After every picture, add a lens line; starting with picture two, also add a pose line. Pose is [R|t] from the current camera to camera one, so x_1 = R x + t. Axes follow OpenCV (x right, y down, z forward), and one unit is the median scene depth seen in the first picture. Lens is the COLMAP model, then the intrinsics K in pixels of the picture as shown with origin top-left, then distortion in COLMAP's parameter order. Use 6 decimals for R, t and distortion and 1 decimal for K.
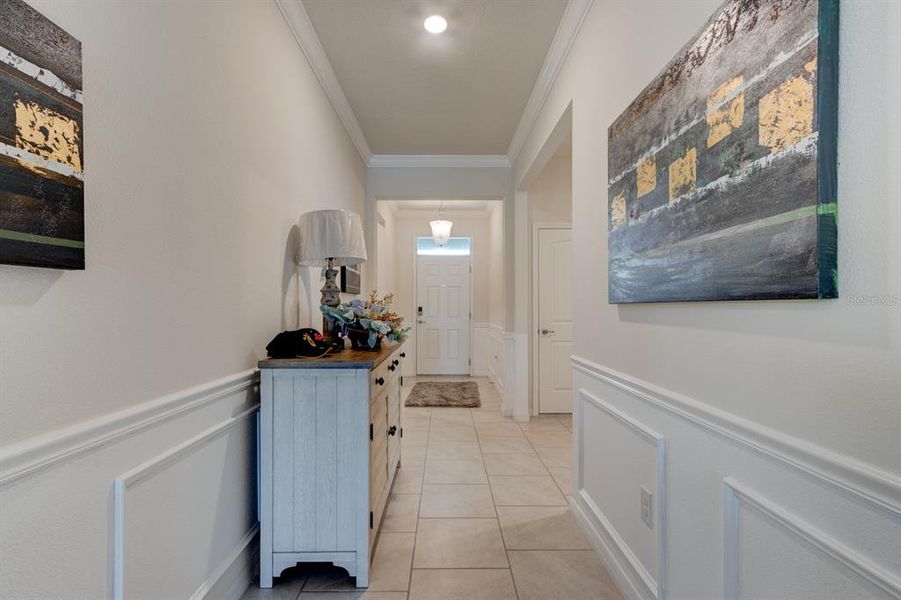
lens RADIAL K [[417.8, 0, 447.5], [0, 417.8, 308.0], [0, 0, 1]] dist [0.003086, 0.001590]
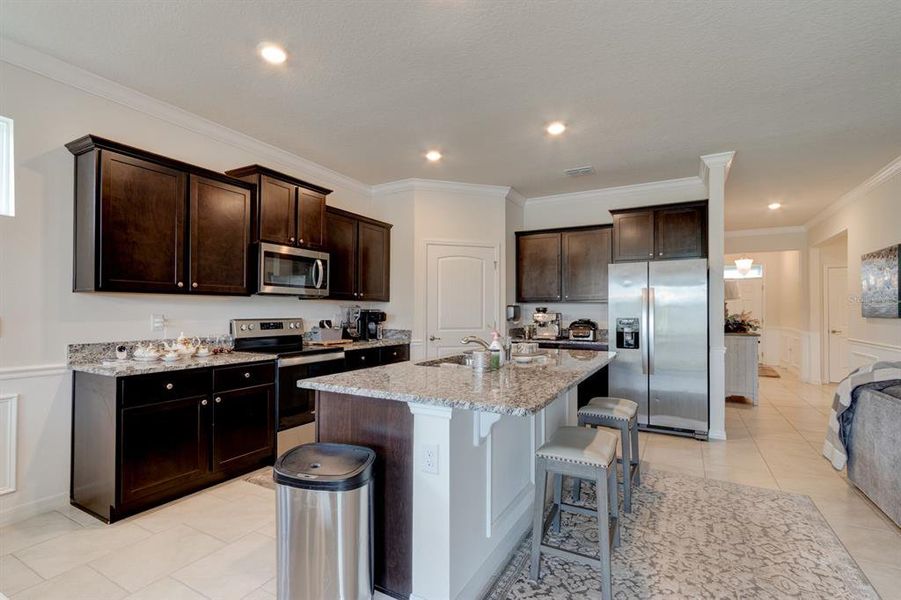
lens RADIAL K [[417.8, 0, 447.5], [0, 417.8, 308.0], [0, 0, 1]] dist [0.003086, 0.001590]
pose [[0.867723, -0.000611, -0.497048, -0.478332], [-0.005434, 0.999928, -0.010715, -0.018133], [0.497019, 0.011998, 0.867657, -2.141572]]
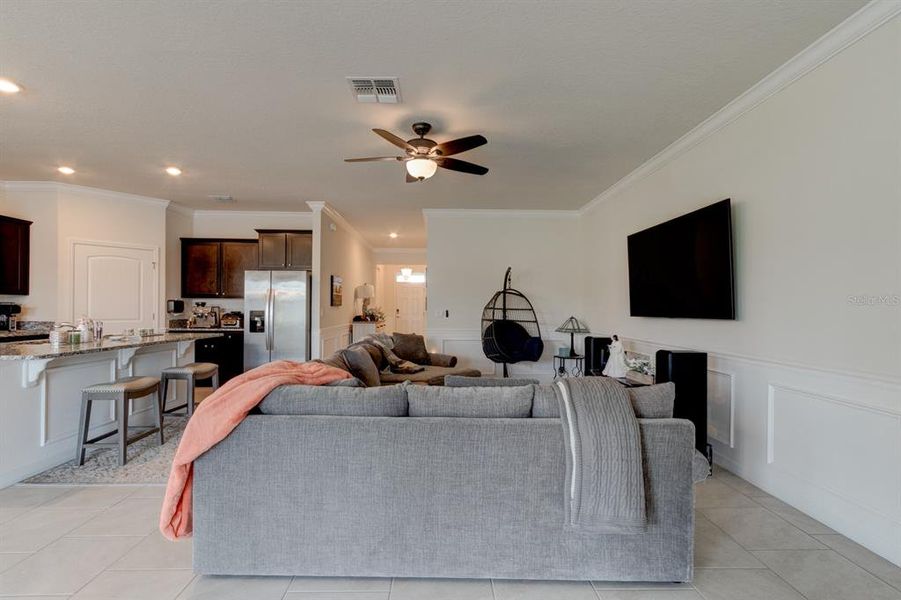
lens RADIAL K [[417.8, 0, 447.5], [0, 417.8, 308.0], [0, 0, 1]] dist [0.003086, 0.001590]
pose [[0.999908, 0.008468, 0.010586, 0.414782], [-0.008437, 0.999960, -0.002970, -0.014347], [-0.010611, 0.002880, 0.999940, -2.702078]]
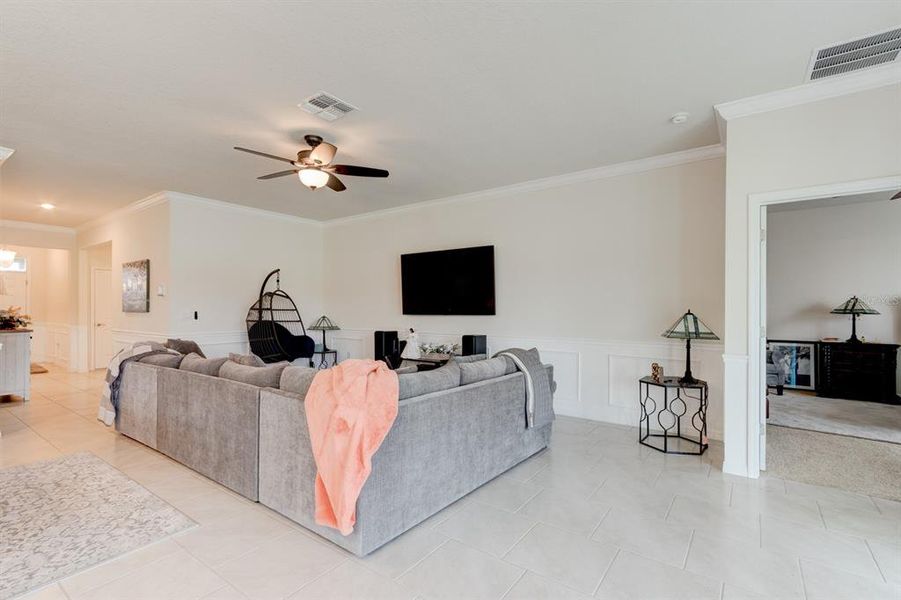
lens RADIAL K [[417.8, 0, 447.5], [0, 417.8, 308.0], [0, 0, 1]] dist [0.003086, 0.001590]
pose [[0.599294, 0.002884, 0.800524, -0.623075], [0.000834, 0.999991, -0.004227, -0.018142], [-0.800529, 0.003201, 0.599286, -2.562715]]
